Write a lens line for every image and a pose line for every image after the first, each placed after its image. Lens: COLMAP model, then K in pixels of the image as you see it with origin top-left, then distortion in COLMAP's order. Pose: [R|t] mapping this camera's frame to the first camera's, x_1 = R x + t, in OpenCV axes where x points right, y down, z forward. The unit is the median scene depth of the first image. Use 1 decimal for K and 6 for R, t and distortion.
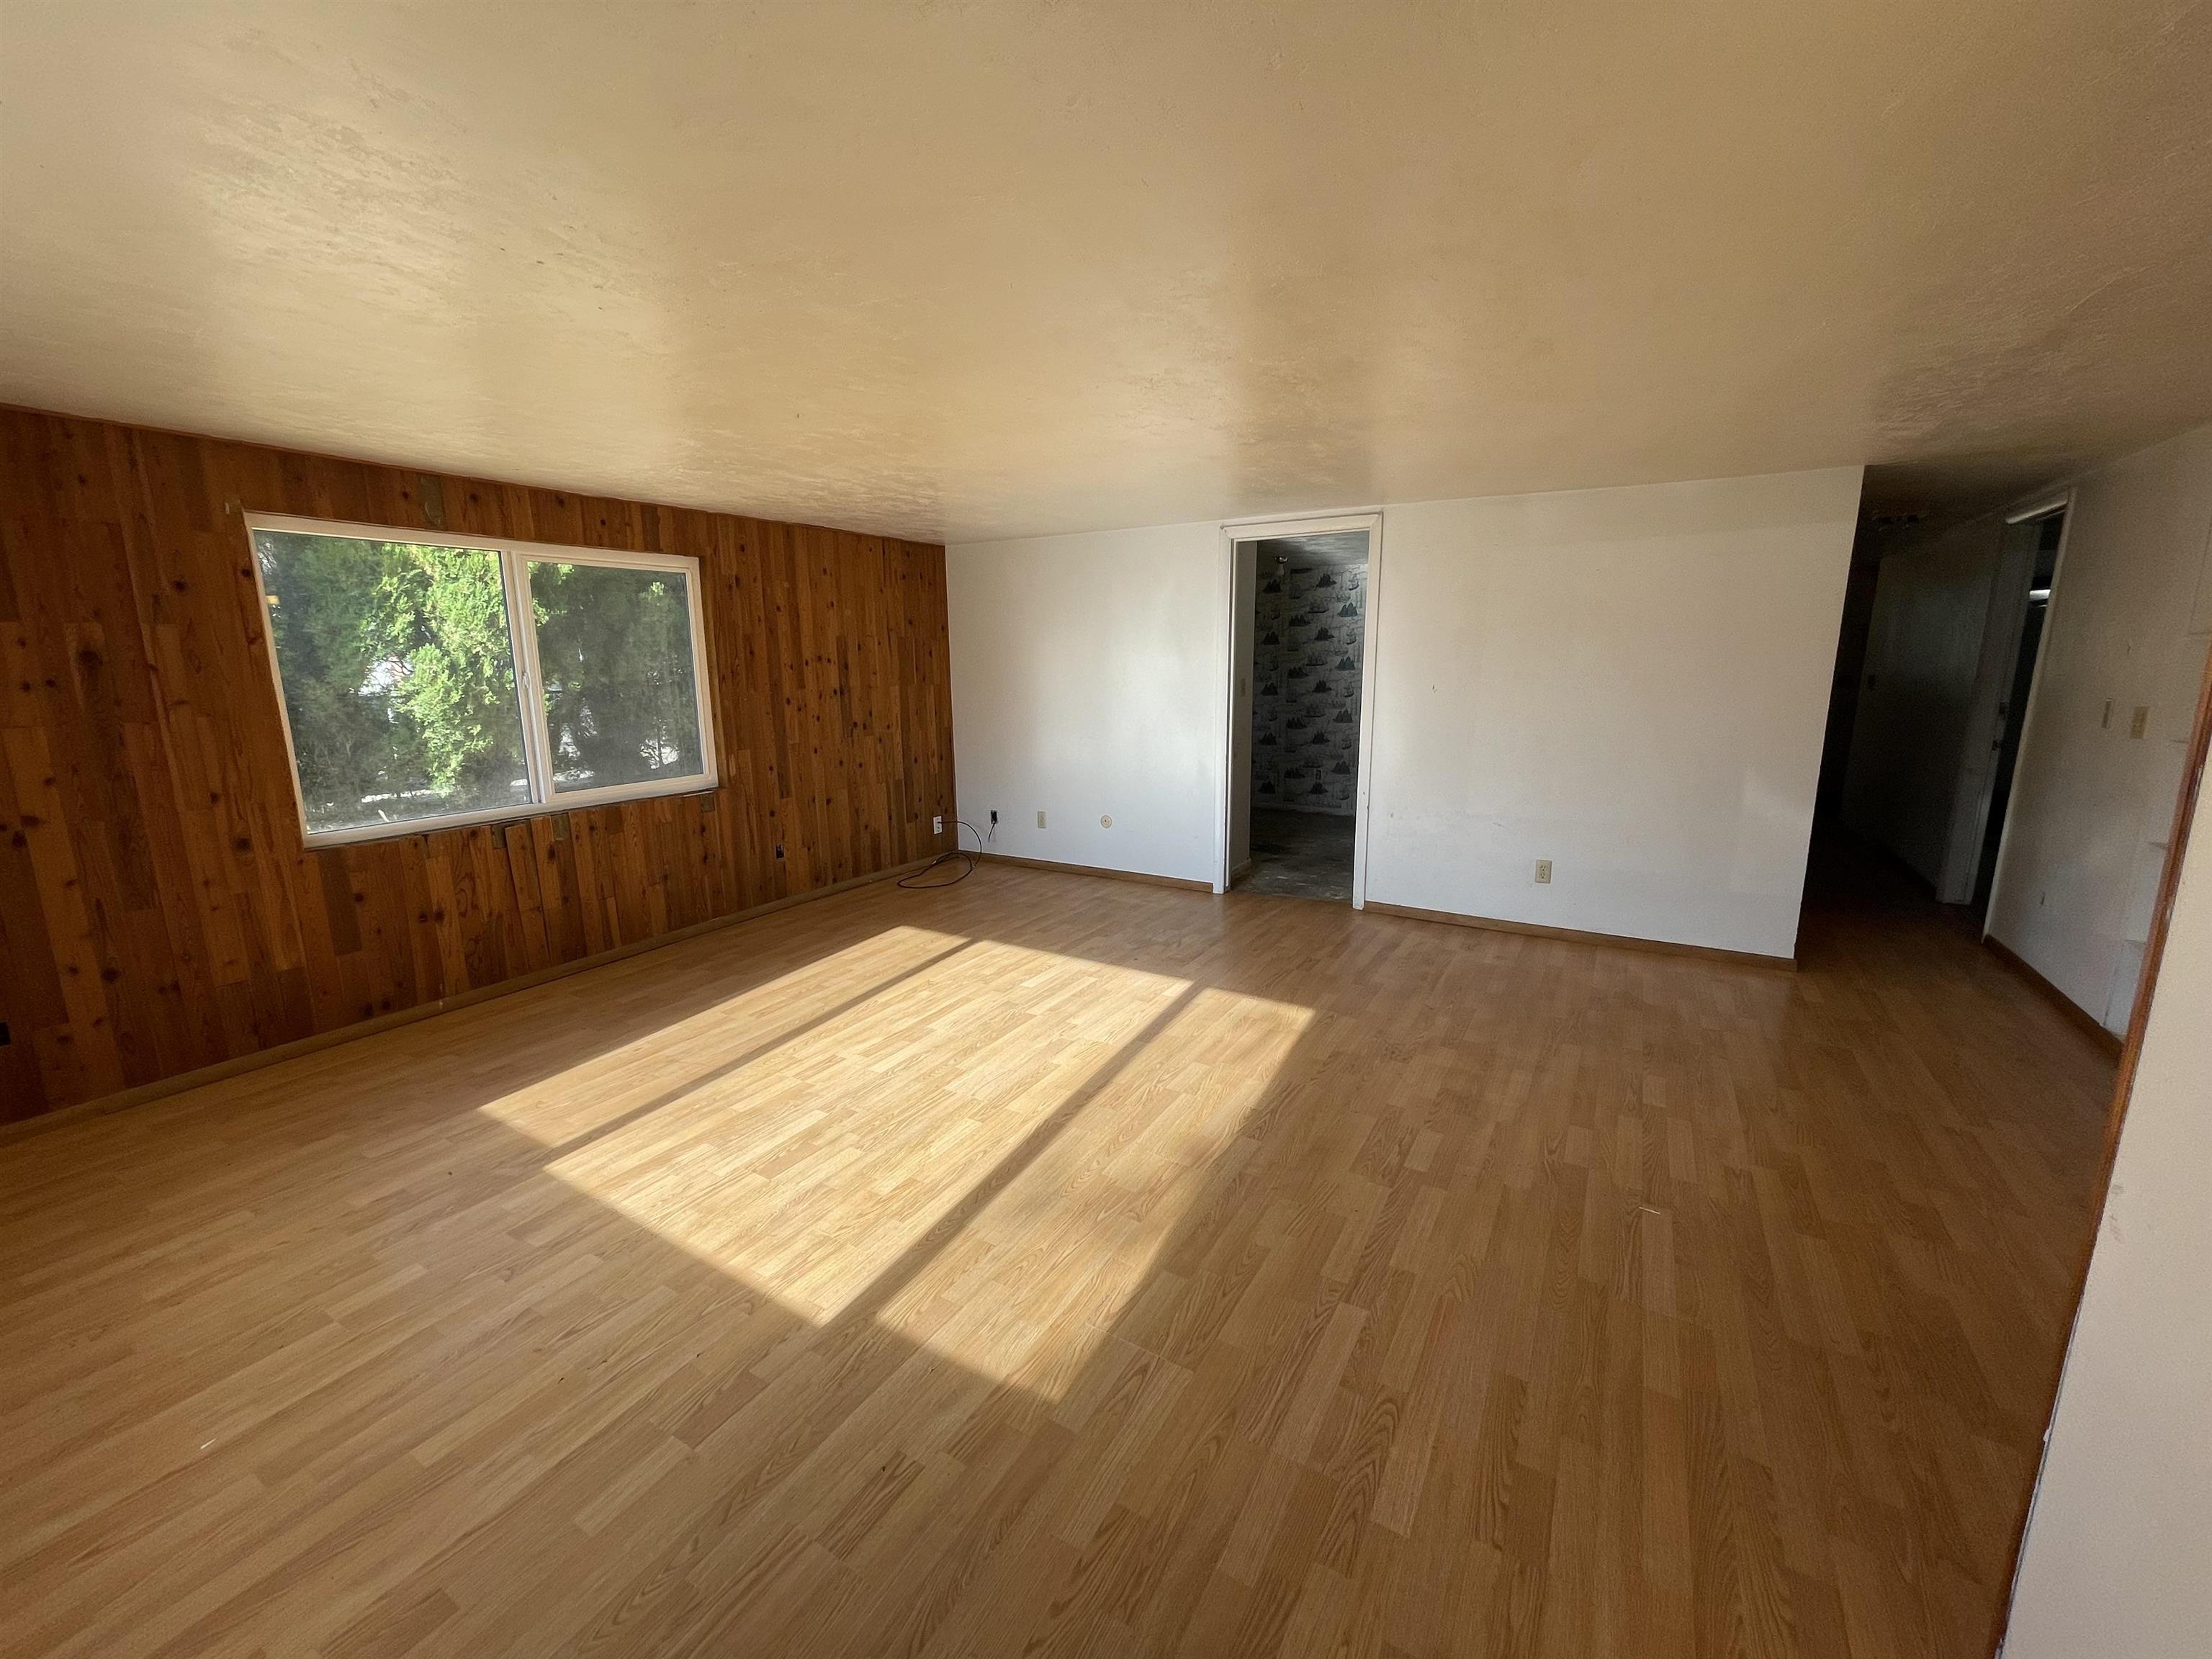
lens RADIAL K [[894.1, 0, 1115.2], [0, 894.1, 819.9], [0, 0, 1]] dist [0.000107, 0.001545]
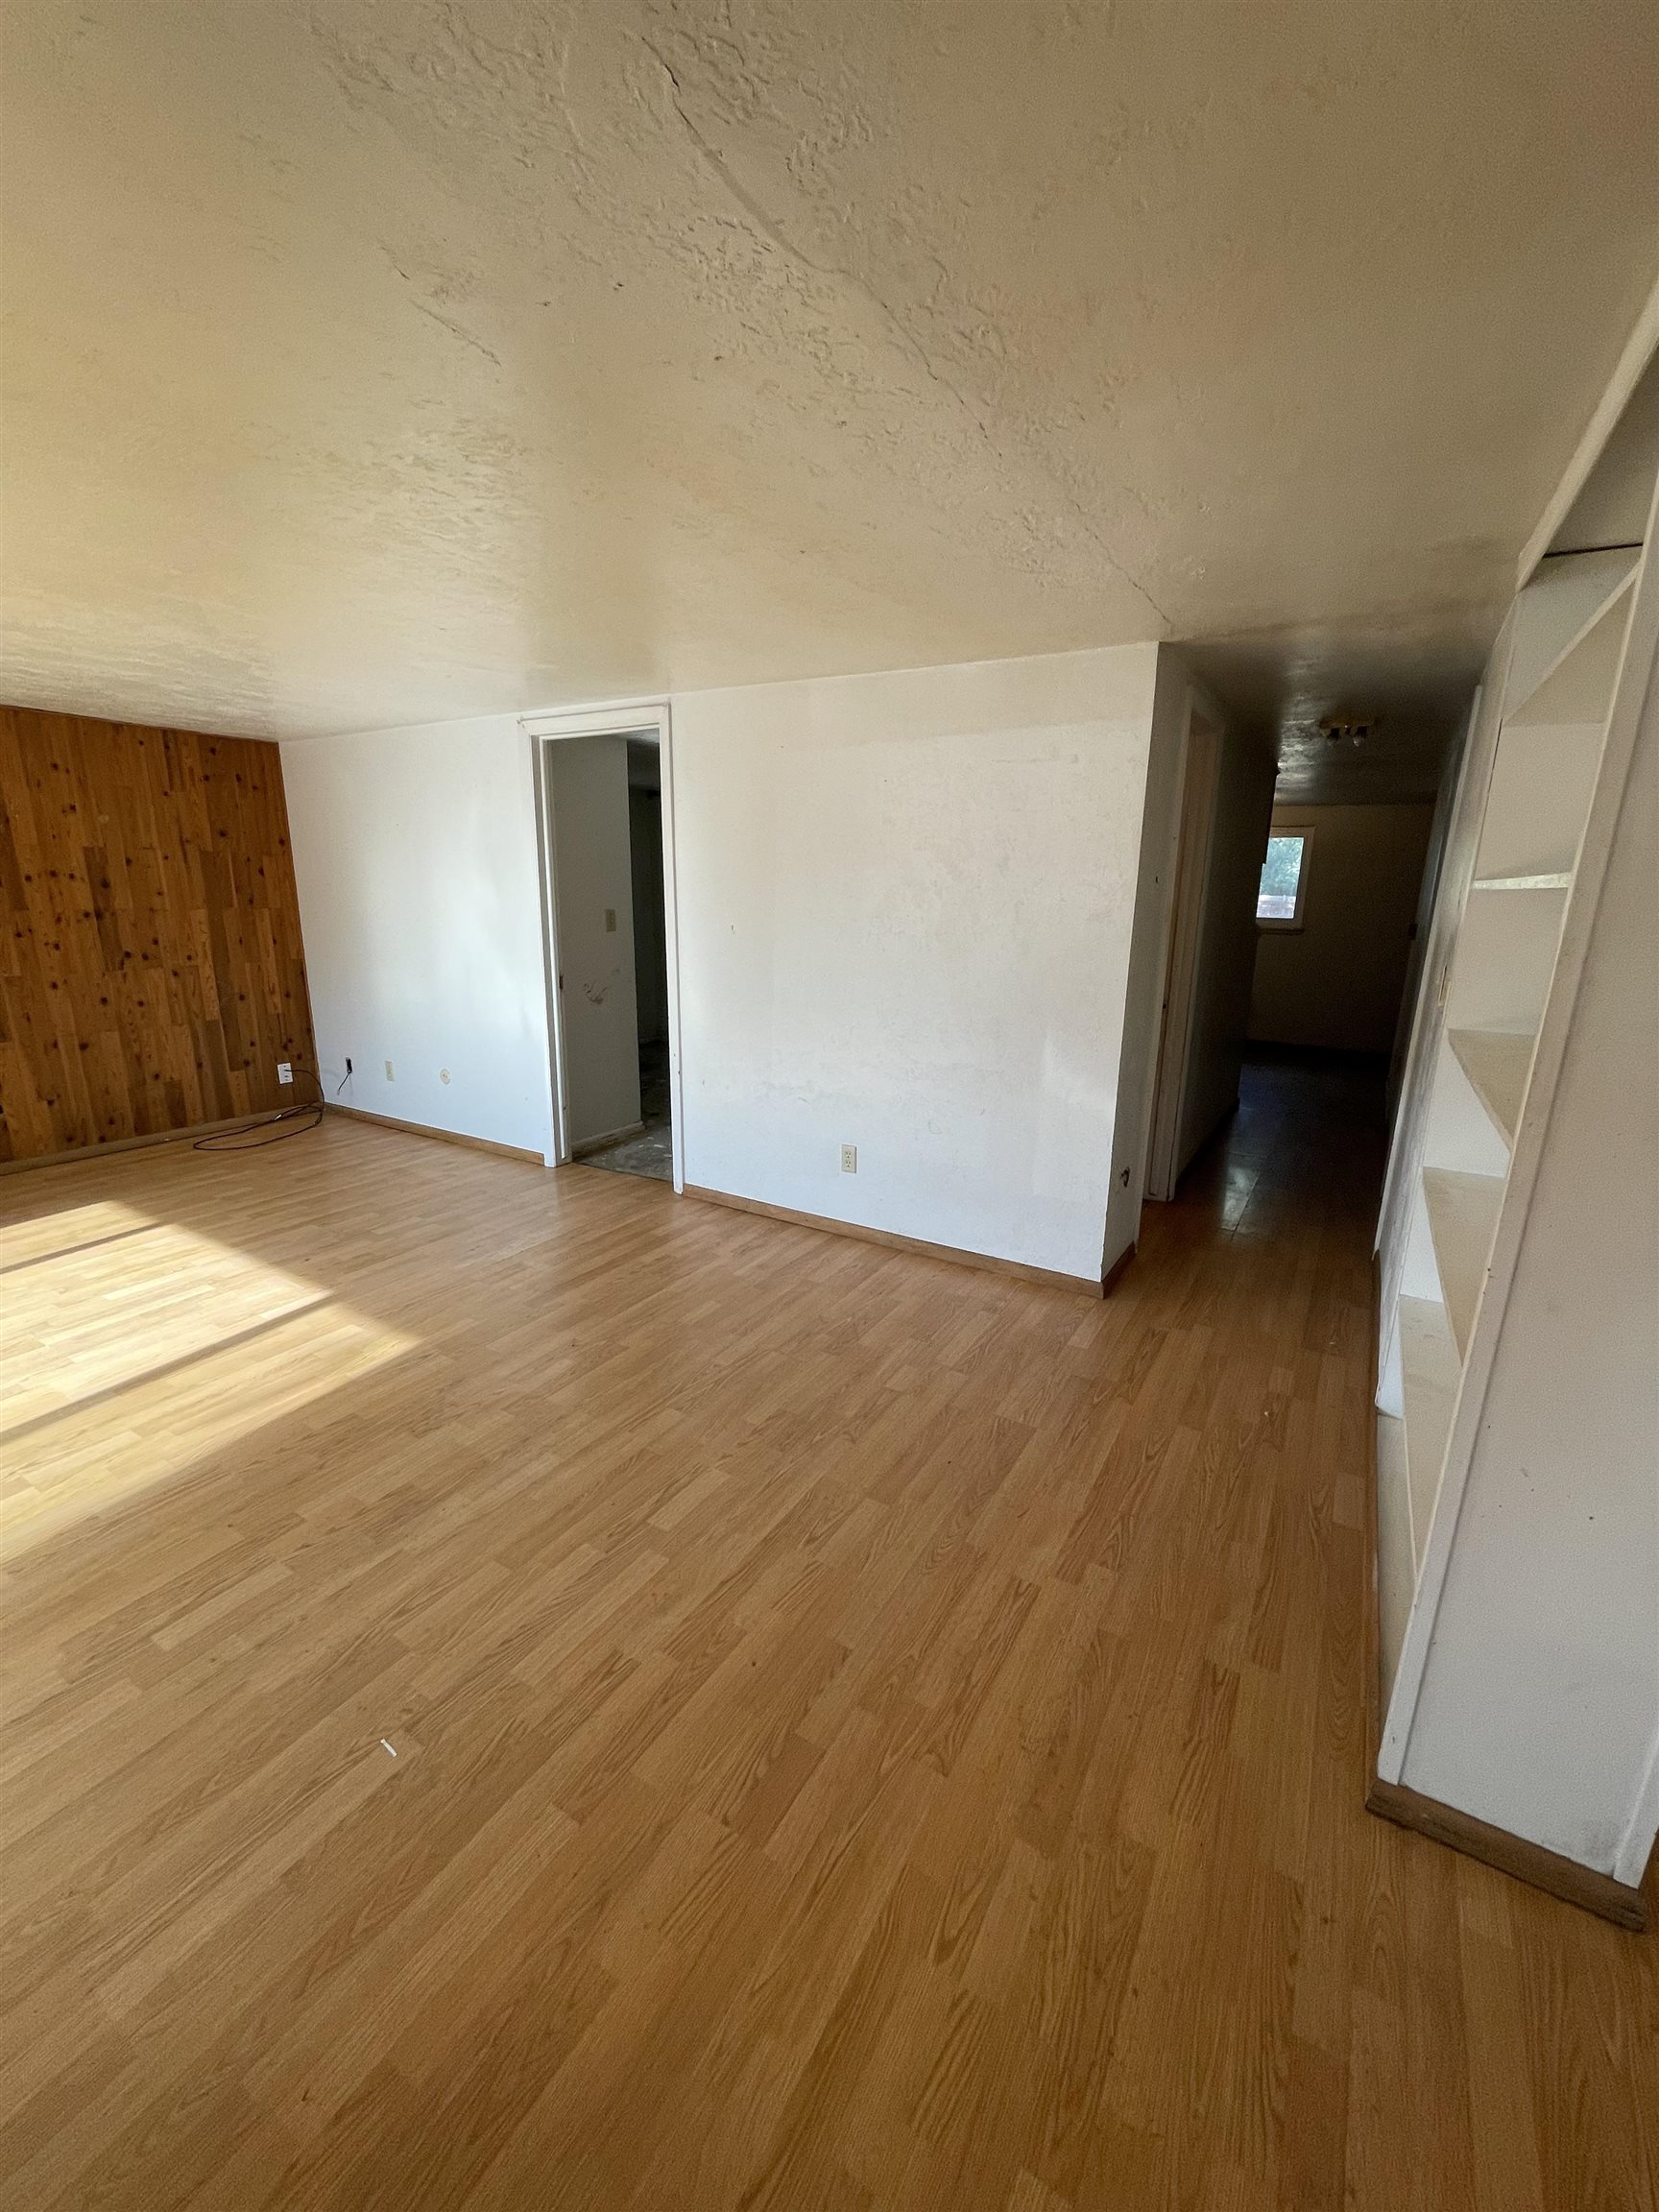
lens RADIAL K [[894.1, 0, 835.4], [0, 894.1, 1103.9], [0, 0, 1]] dist [0.000107, 0.001545]
pose [[0.999696, 0.024351, -0.003743, 0.402447], [-0.024073, 0.997795, 0.061849, -0.036855], [0.005241, -0.061740, 0.998079, 0.164297]]
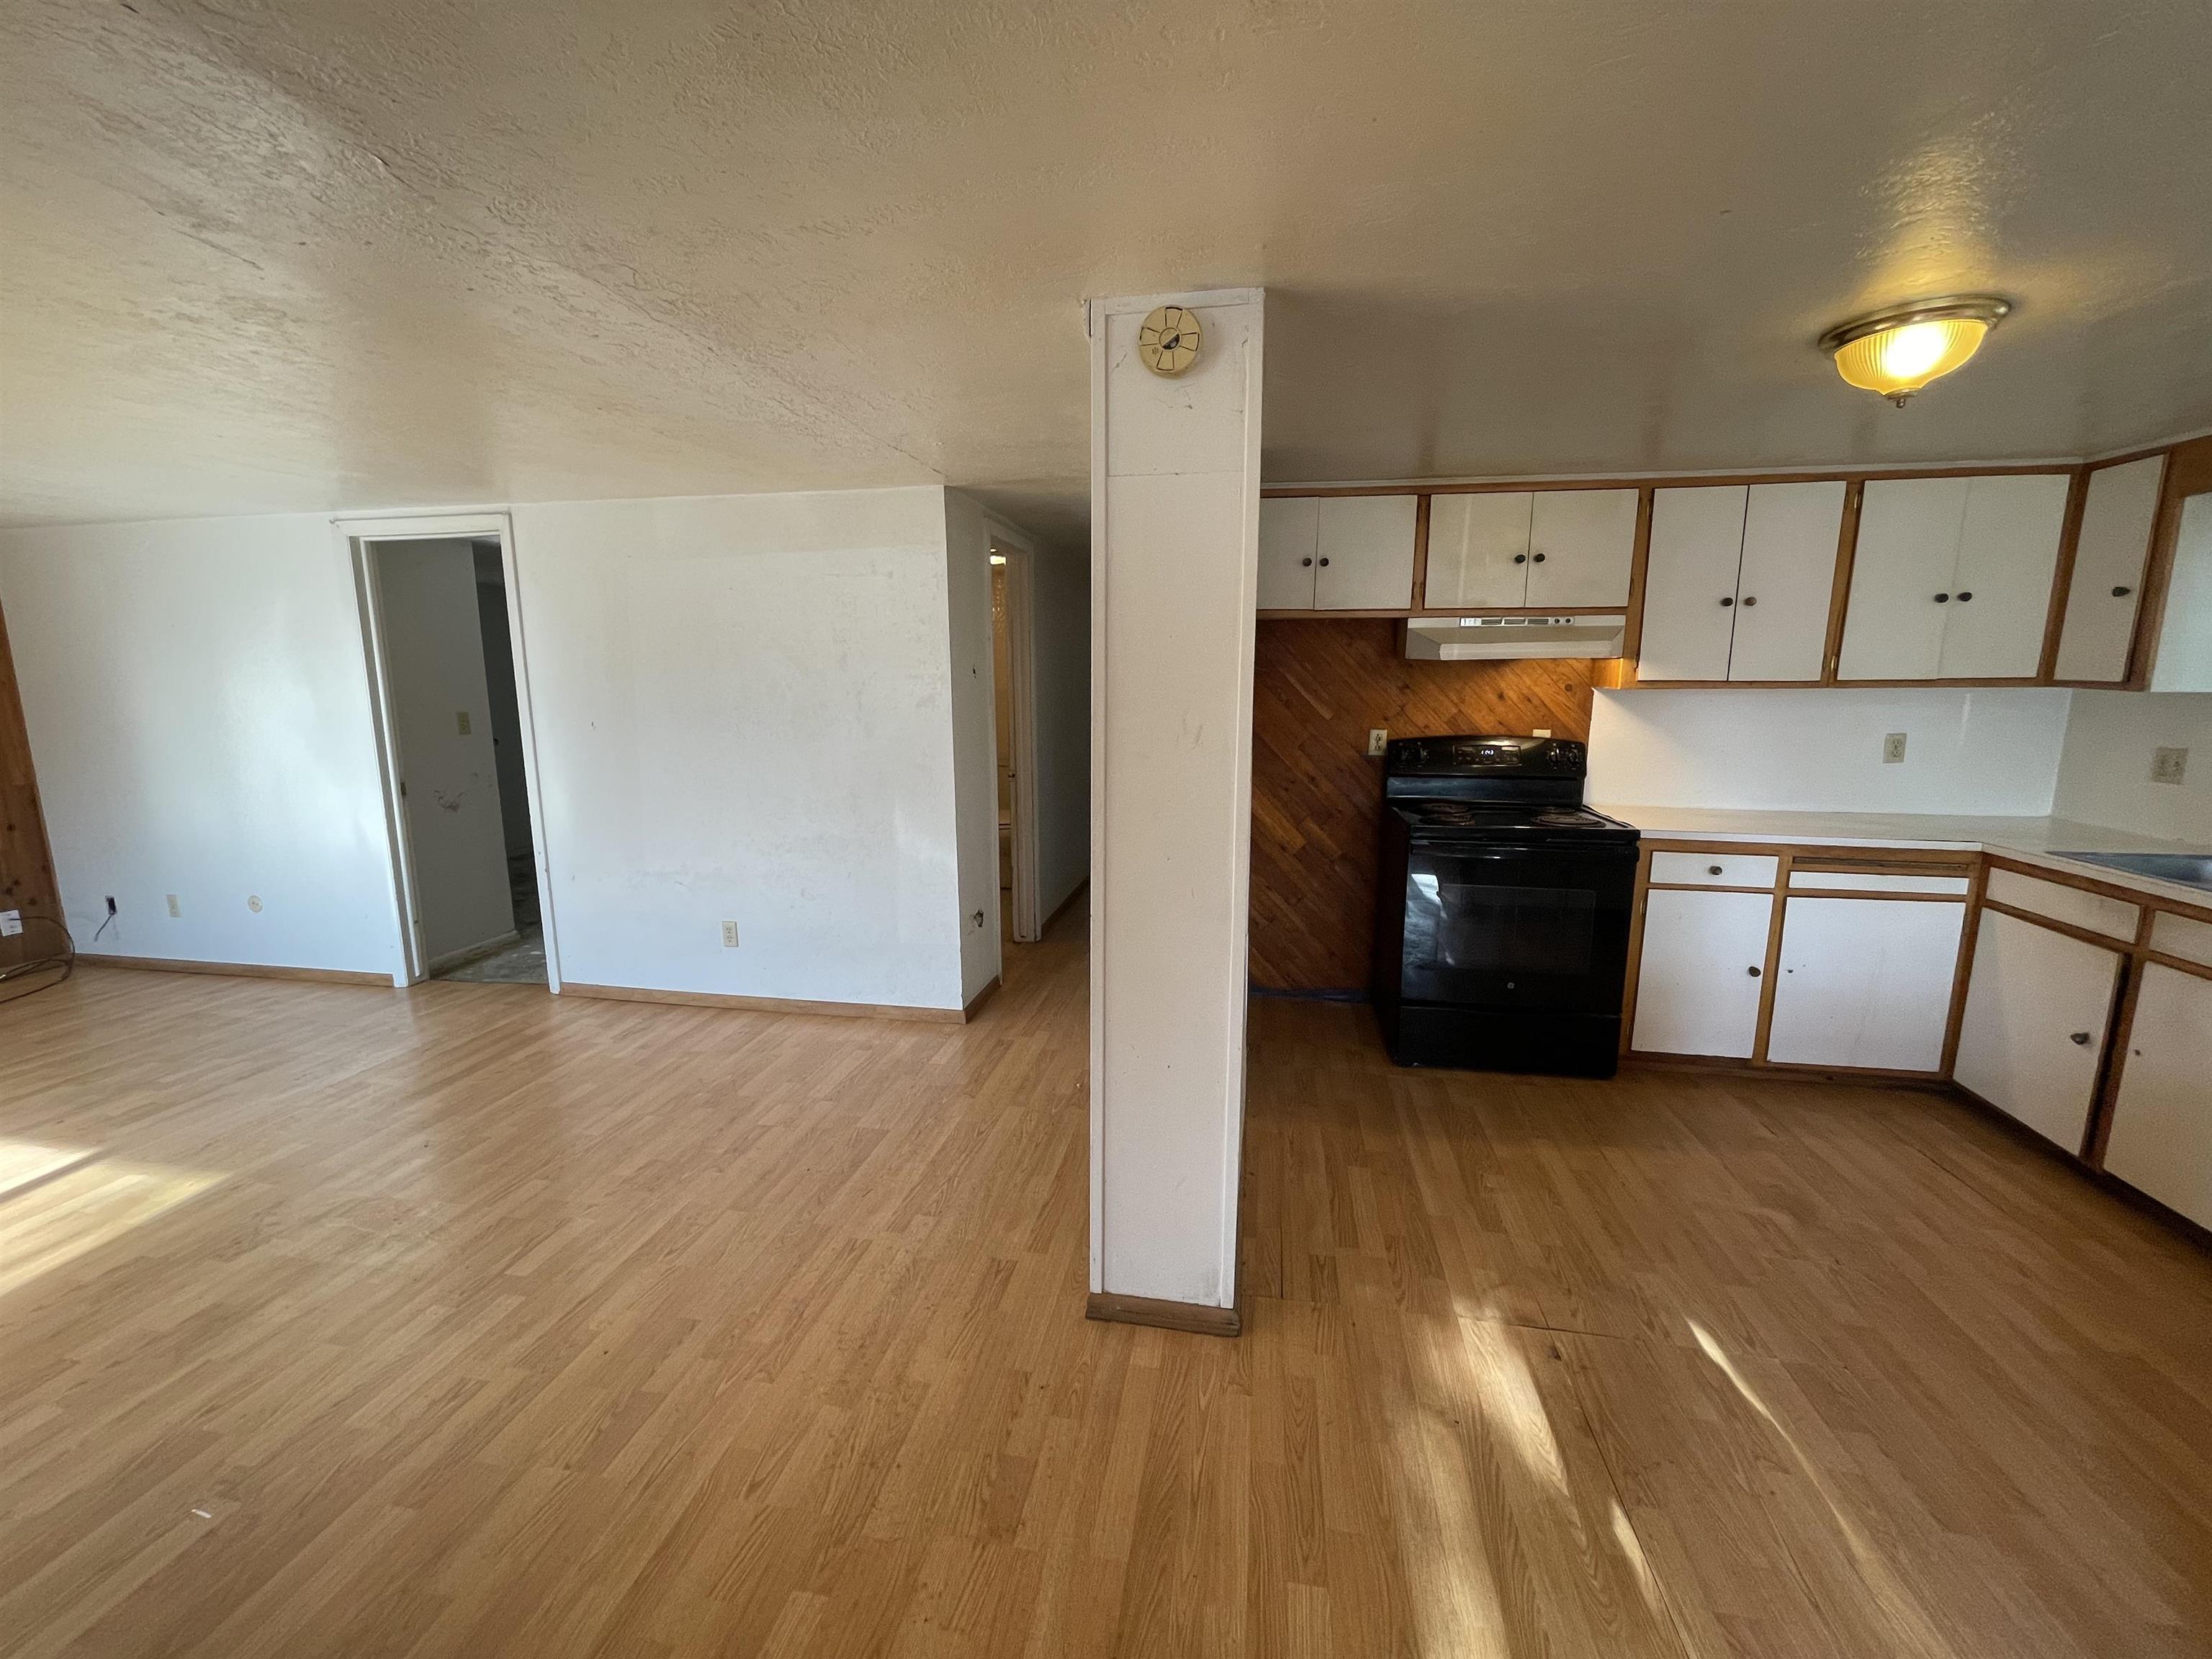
lens RADIAL K [[894.1, 0, 1095.0], [0, 894.1, 826.5], [0, 0, 1]] dist [0.000107, 0.001545]
pose [[0.942981, -0.053940, 0.328446, 0.458031], [0.059731, 0.998186, -0.007562, -0.016669], [-0.327442, 0.026749, 0.944492, 0.052510]]
